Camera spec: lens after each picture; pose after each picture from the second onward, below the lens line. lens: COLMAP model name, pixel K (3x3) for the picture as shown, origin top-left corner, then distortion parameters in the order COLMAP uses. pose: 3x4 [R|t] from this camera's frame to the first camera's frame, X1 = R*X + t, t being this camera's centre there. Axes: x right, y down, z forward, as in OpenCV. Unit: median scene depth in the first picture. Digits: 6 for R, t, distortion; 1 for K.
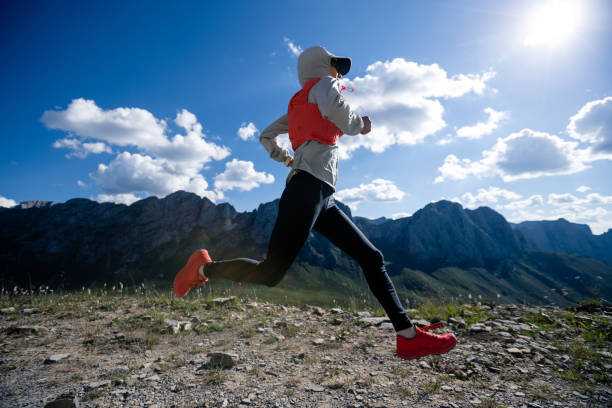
lens RADIAL K [[279.9, 0, 304.7], [0, 279.9, 218.5], [0, 0, 1]] dist [-0.043637, 0.013985]
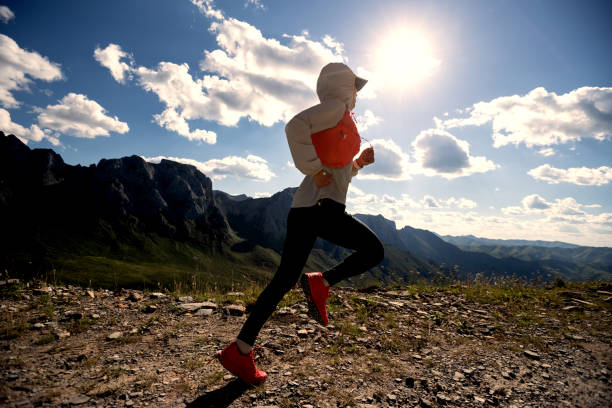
lens RADIAL K [[277.2, 0, 304.4], [0, 277.2, 200.1], [0, 0, 1]] dist [-0.048269, 0.019685]
pose [[0.874484, 0.127070, 0.468114, 0.109419], [-0.136754, 0.990514, -0.013406, -0.055699], [-0.465377, -0.052293, 0.883567, -0.027773]]
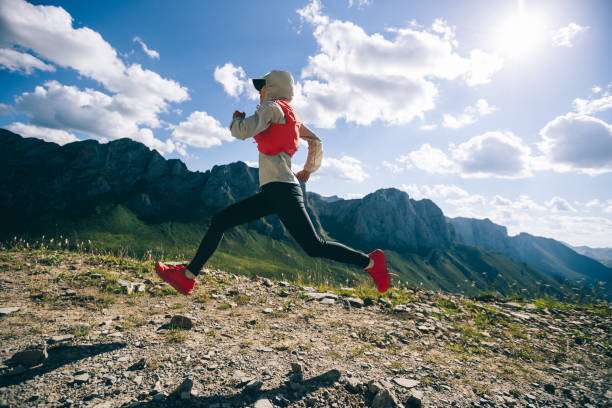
lens RADIAL K [[279.9, 0, 304.7], [0, 279.9, 218.5], [0, 0, 1]] dist [-0.043637, 0.013985]
pose [[0.977359, 0.118459, 0.175321, -0.042181], [-0.136055, 0.986423, 0.091969, -0.047058], [-0.162046, -0.113740, 0.980206, -0.085782]]
